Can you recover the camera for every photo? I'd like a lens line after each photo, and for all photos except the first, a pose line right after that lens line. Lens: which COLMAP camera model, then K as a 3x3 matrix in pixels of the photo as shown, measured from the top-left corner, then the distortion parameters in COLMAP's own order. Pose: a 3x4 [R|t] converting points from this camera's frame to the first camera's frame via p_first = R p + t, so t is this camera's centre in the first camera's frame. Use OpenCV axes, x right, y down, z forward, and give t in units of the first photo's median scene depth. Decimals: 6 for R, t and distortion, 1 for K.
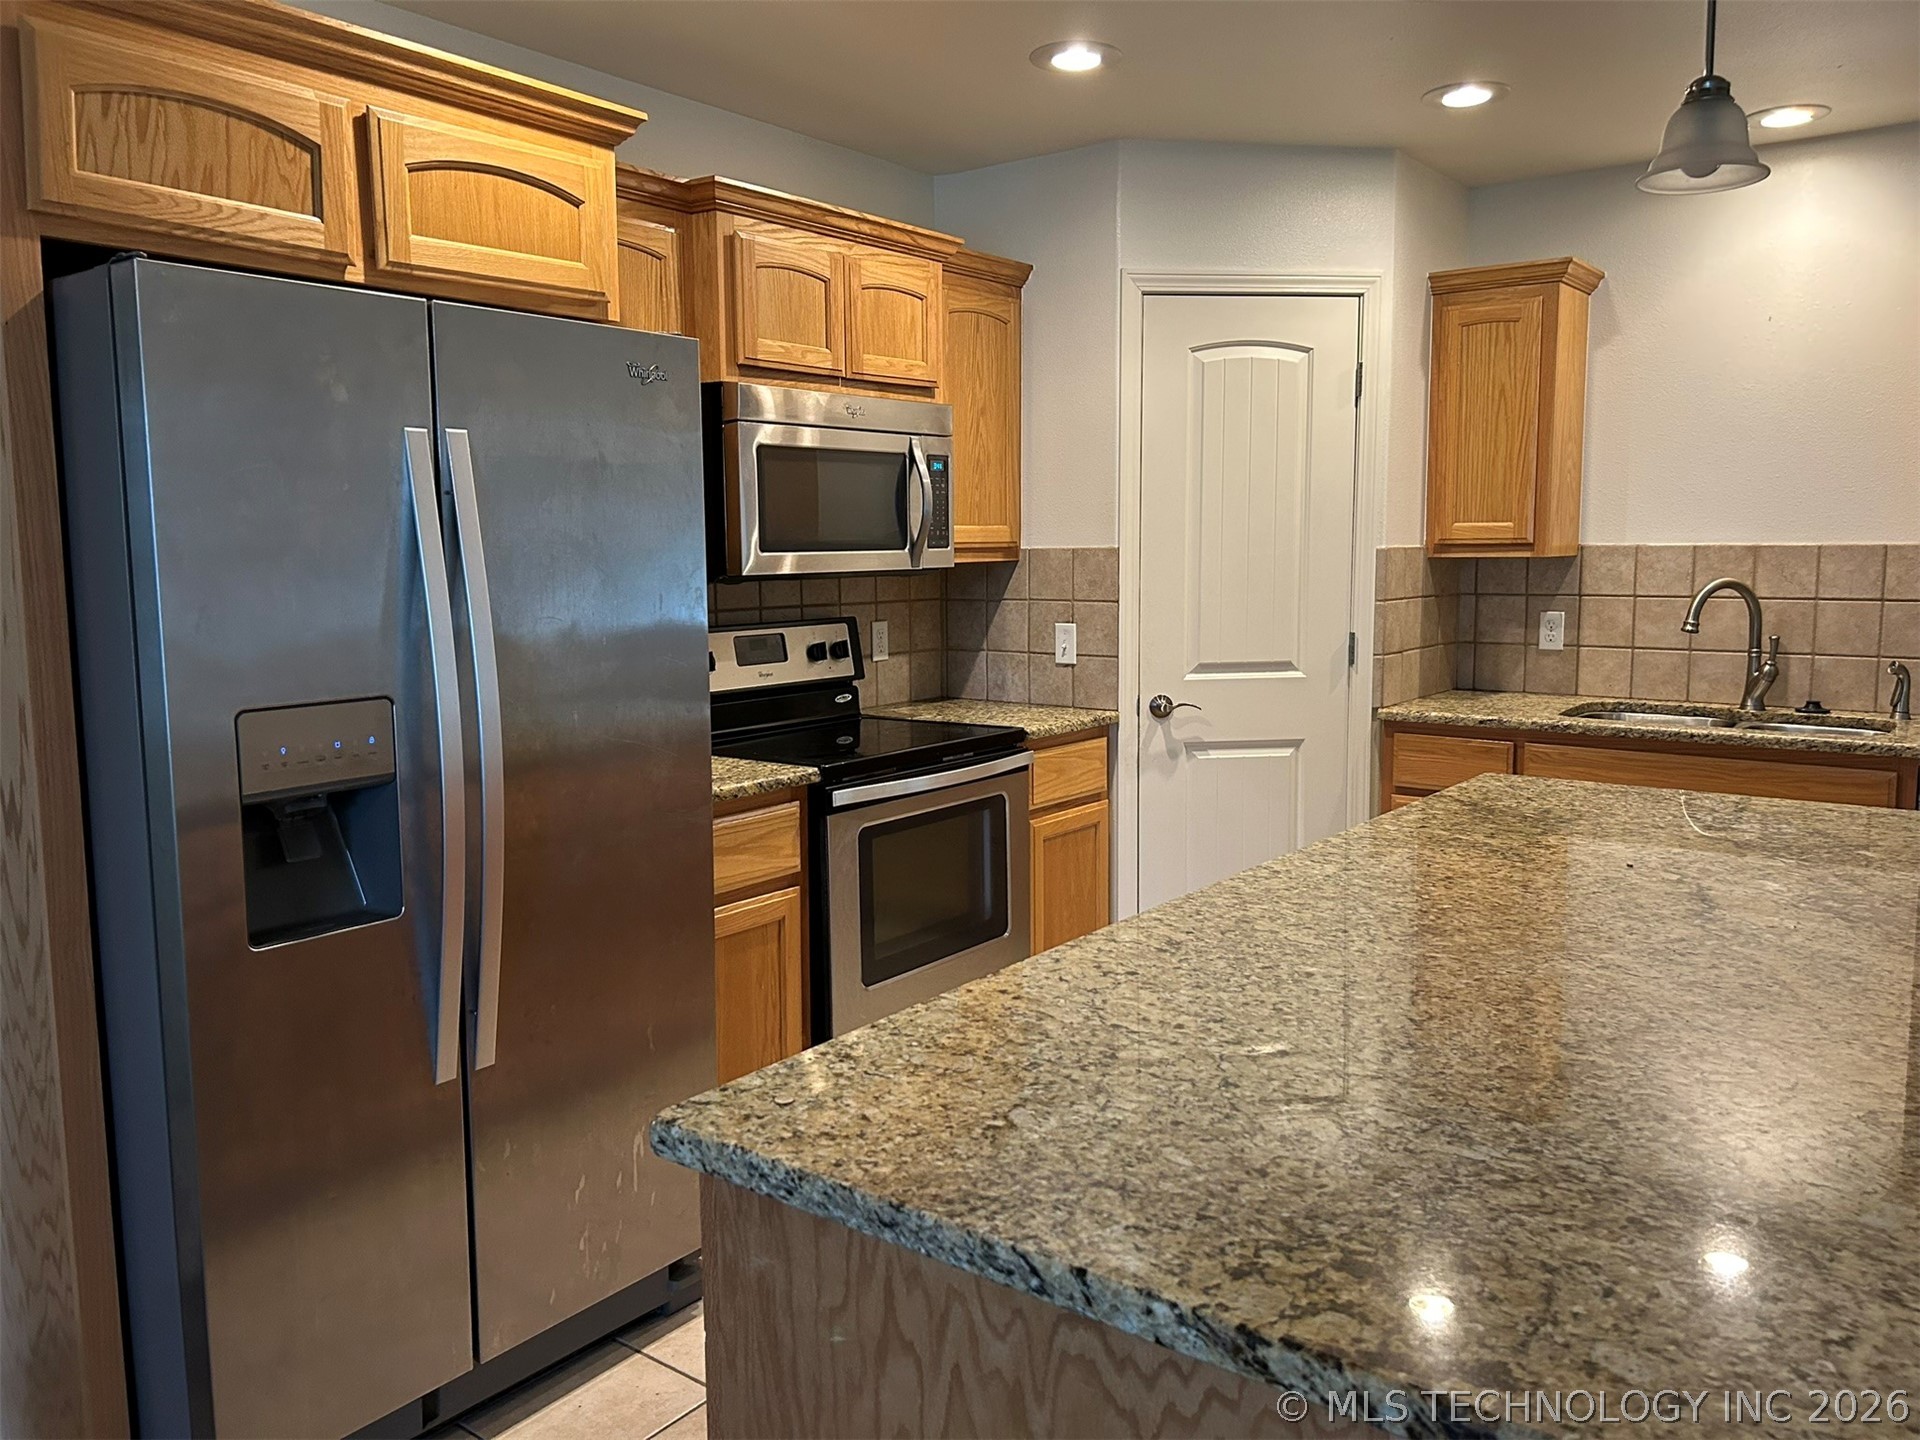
lens RADIAL K [[1440.0, 0, 939.4], [0, 1440.0, 729.4], [0, 0, 1]] dist [0.067674, -0.065402]
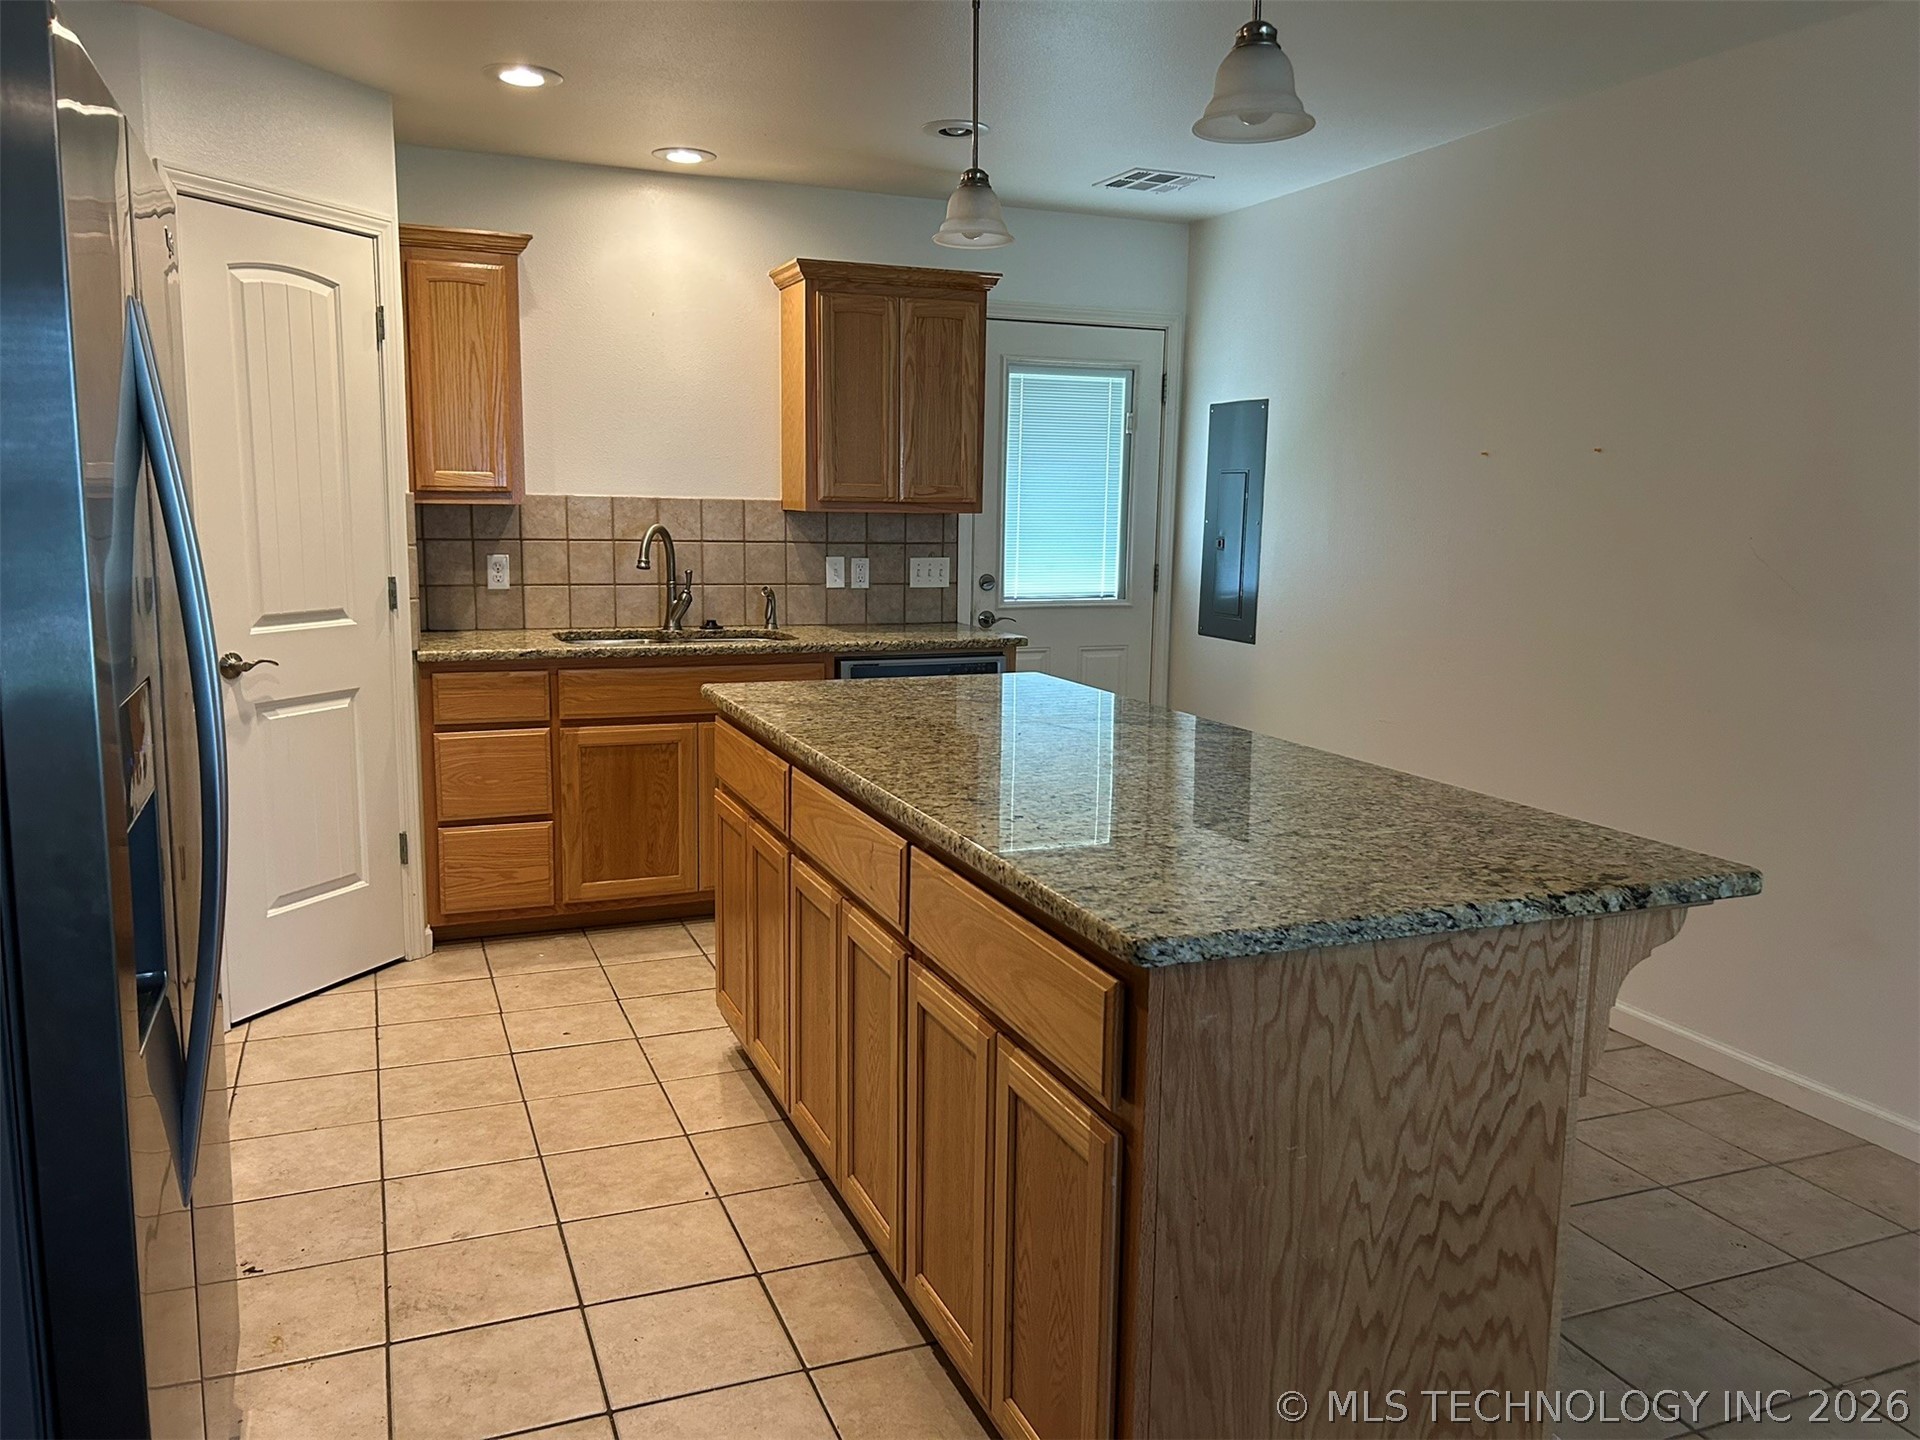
lens RADIAL K [[1451.6, 0, 958.9], [0, 1451.6, 748.3], [0, 0, 1]] dist [0.049781, -0.070230]
pose [[0.505107, -0.130563, 0.853124, -0.405387], [0.094727, 0.990906, 0.095565, -0.008952], [-0.857842, 0.032543, 0.512881, 0.151477]]
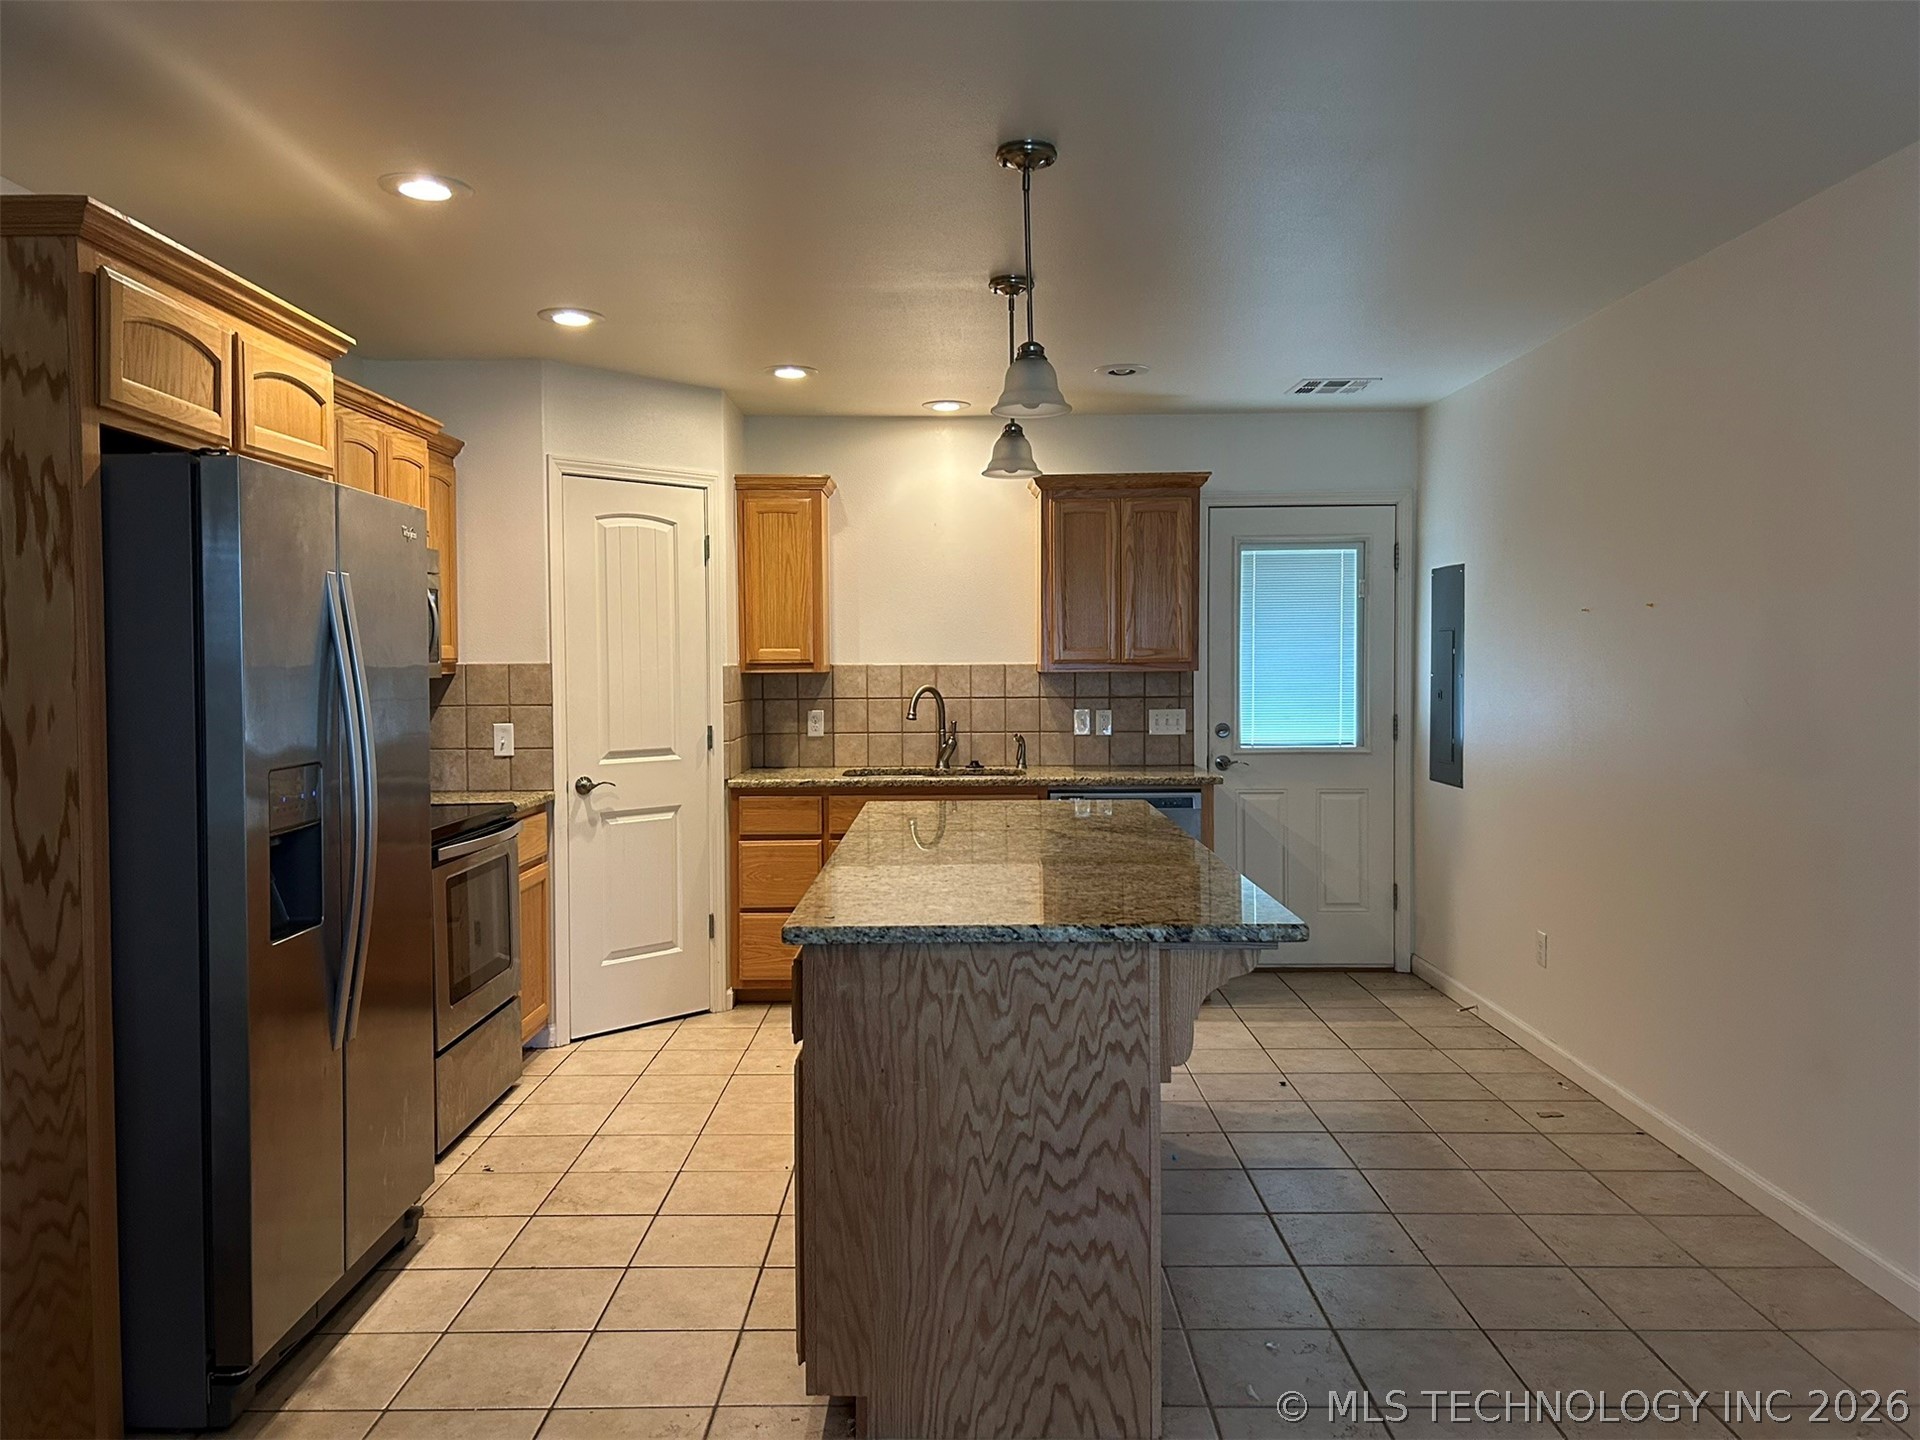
lens RADIAL K [[1440.0, 0, 939.4], [0, 1440.0, 729.4], [0, 0, 1]] dist [0.067674, -0.065402]
pose [[0.798281, -0.026392, 0.601707, -0.379792], [0.080184, 0.994803, -0.062747, 0.041892], [-0.596924, 0.098337, 0.796249, -0.235144]]
